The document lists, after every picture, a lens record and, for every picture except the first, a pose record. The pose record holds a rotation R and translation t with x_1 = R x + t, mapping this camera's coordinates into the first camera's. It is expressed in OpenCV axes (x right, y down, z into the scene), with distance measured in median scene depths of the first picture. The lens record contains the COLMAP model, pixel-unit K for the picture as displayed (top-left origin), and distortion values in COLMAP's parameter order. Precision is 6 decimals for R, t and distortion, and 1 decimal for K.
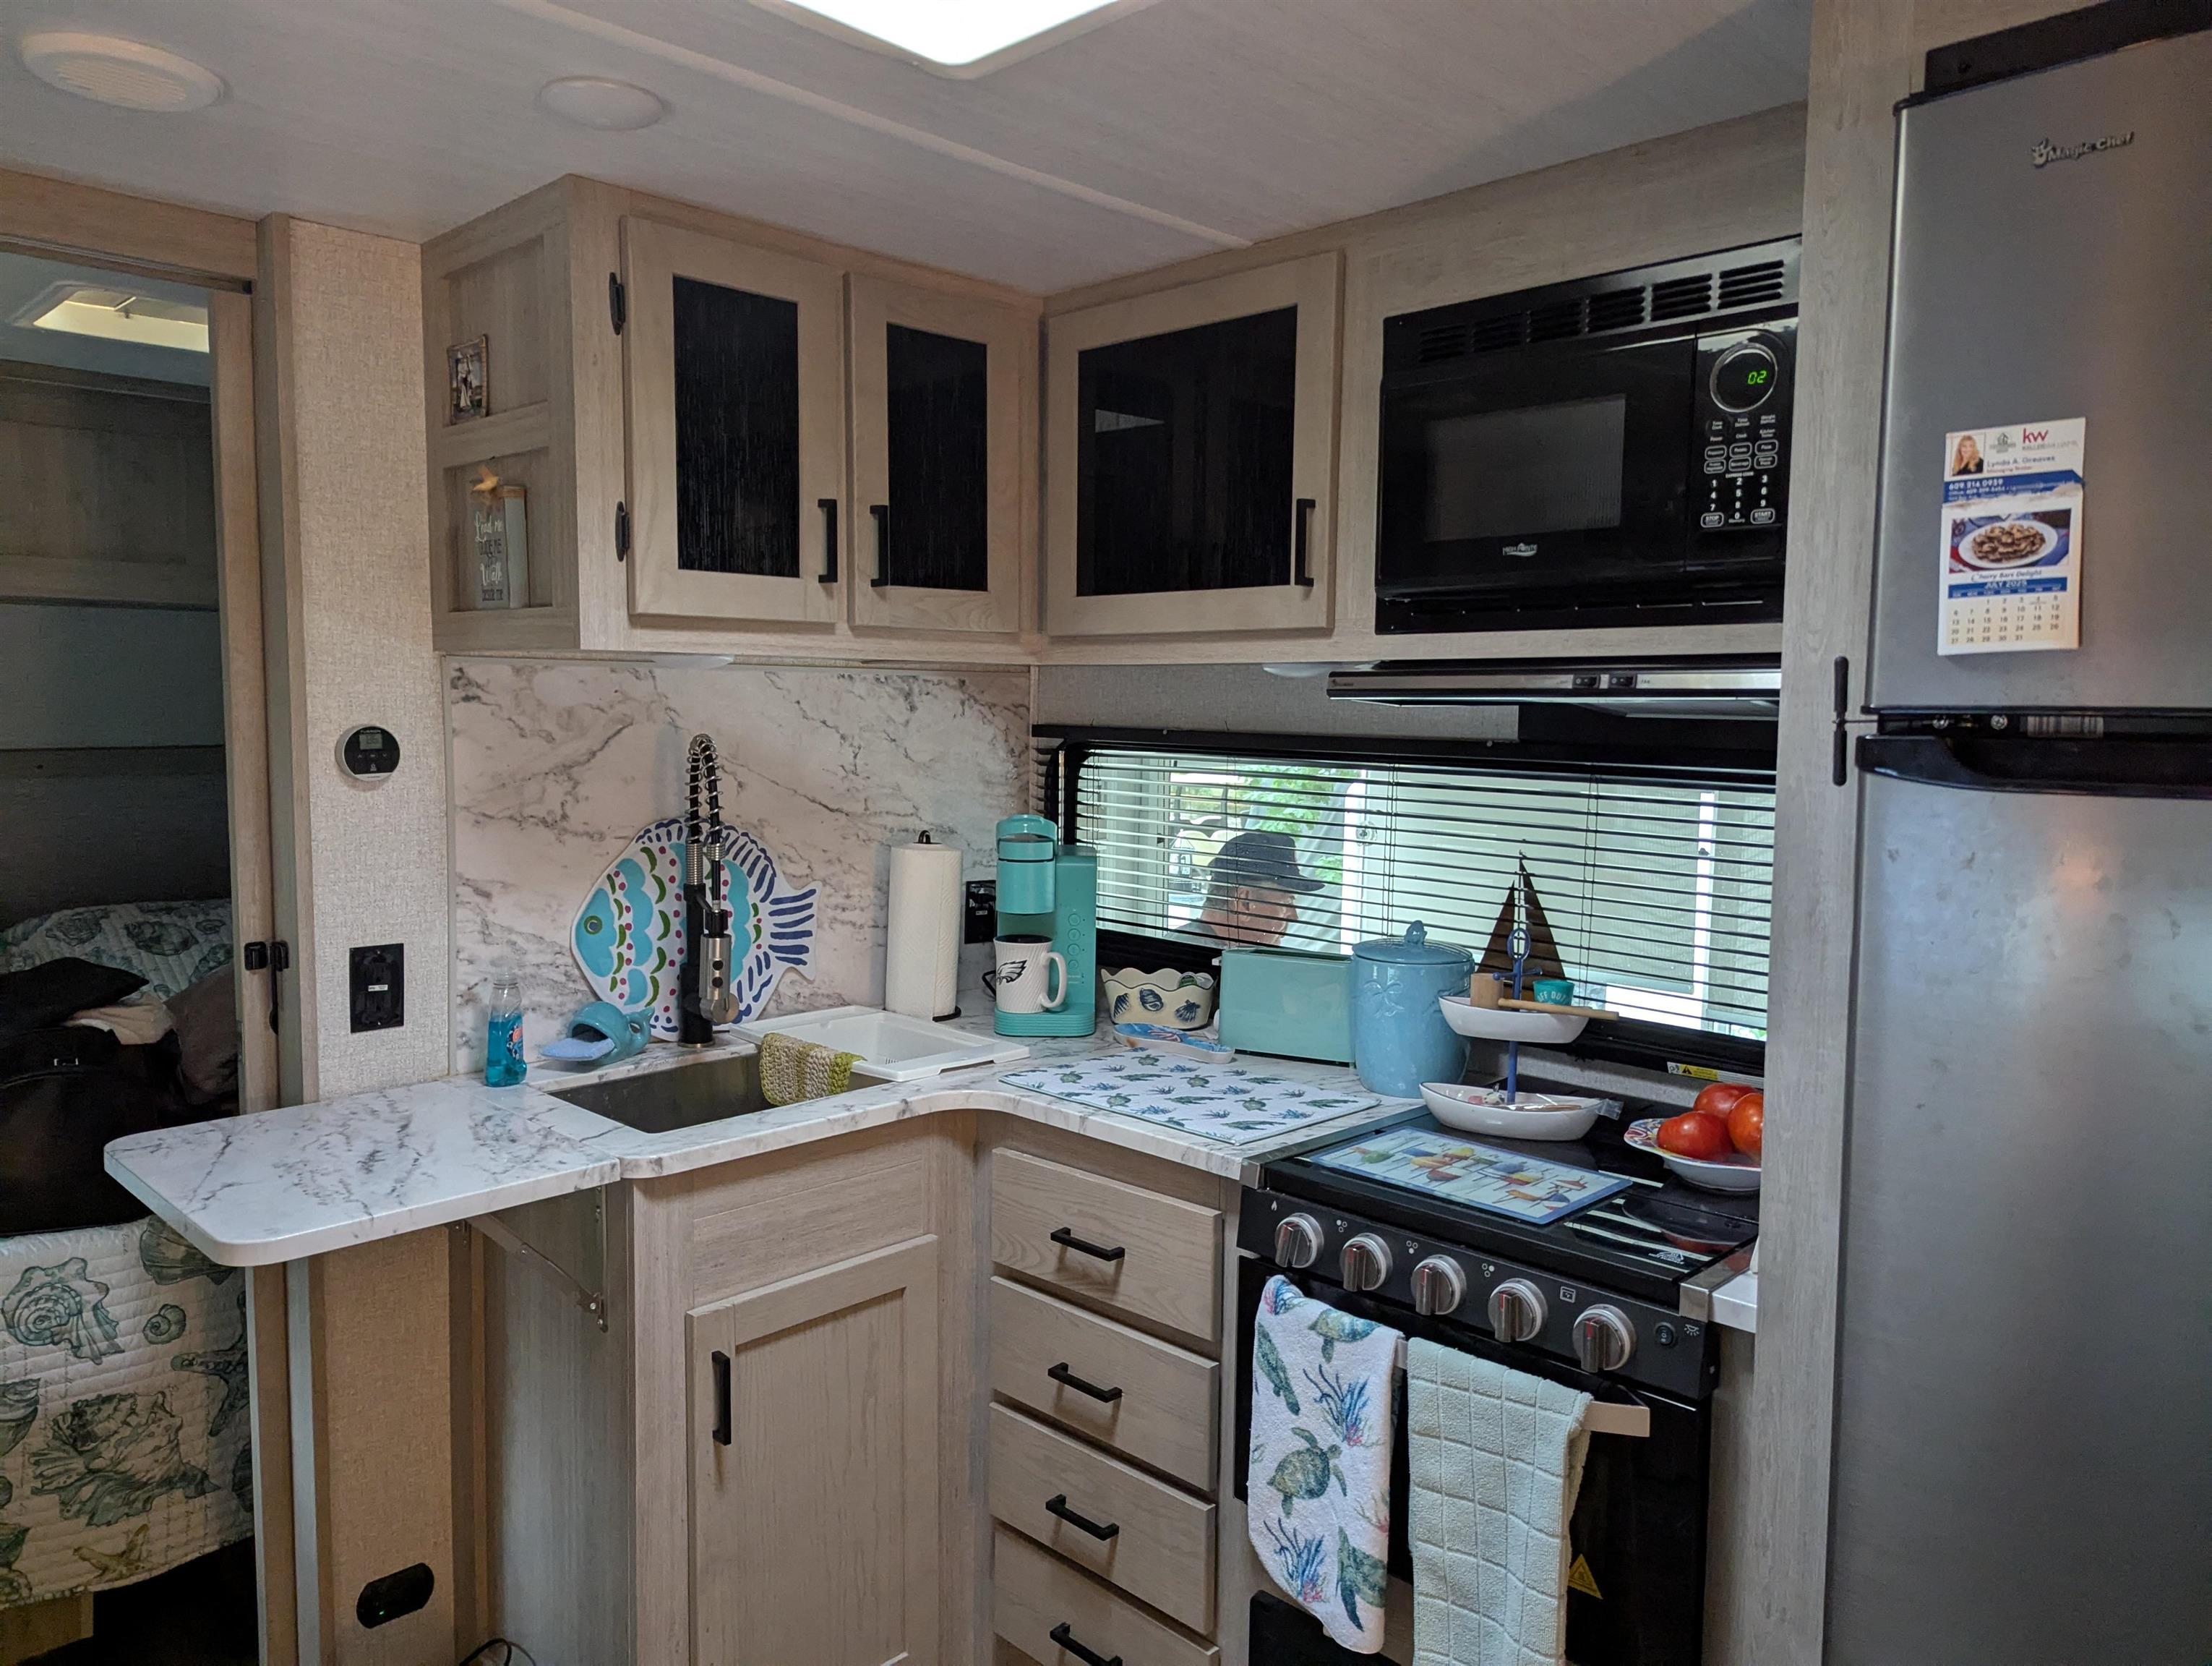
lens RADIAL K [[1563.2, 0, 1109.4], [0, 1563.2, 828.3], [0, 0, 1]] dist [0.046917, -0.045437]
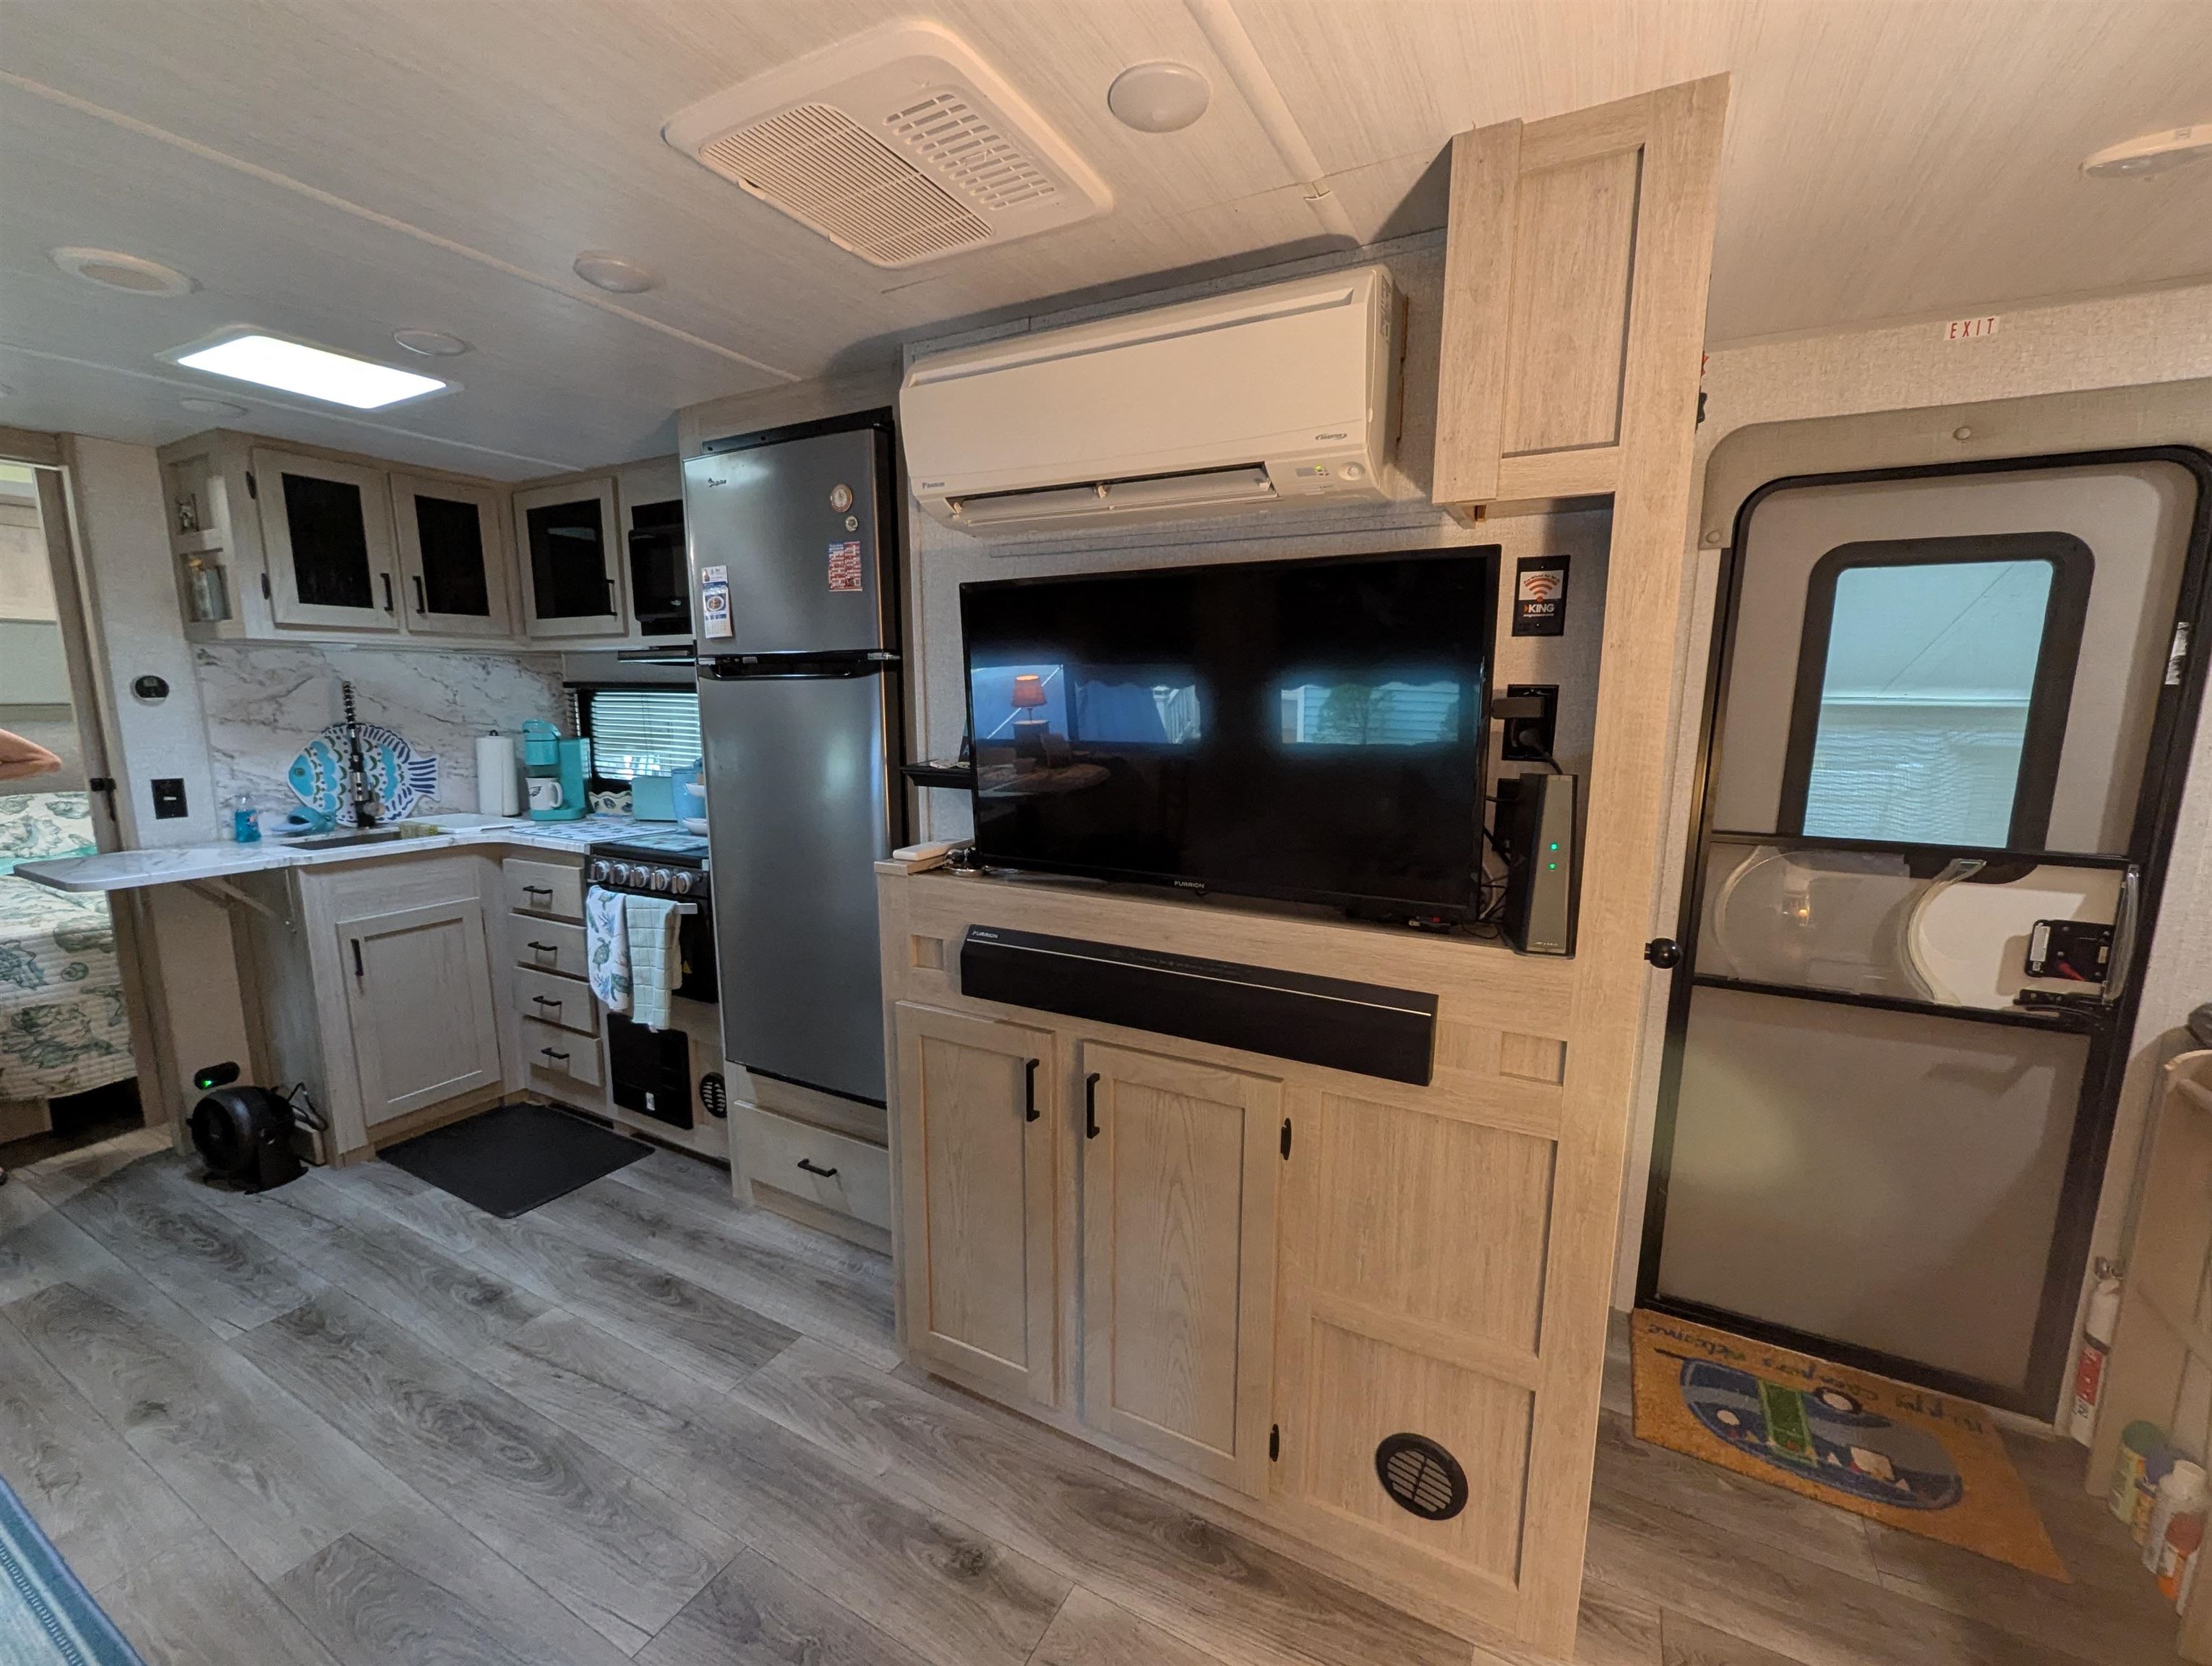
lens RADIAL K [[902.0, 0, 1106.9], [0, 902.0, 841.1], [0, 0, 1]] dist [-0.009127, 0.000074]
pose [[0.956333, -0.051834, 0.287646, 0.403589], [0.028390, 0.995969, 0.085086, 0.090118], [-0.290897, -0.073204, 0.953950, -0.539351]]
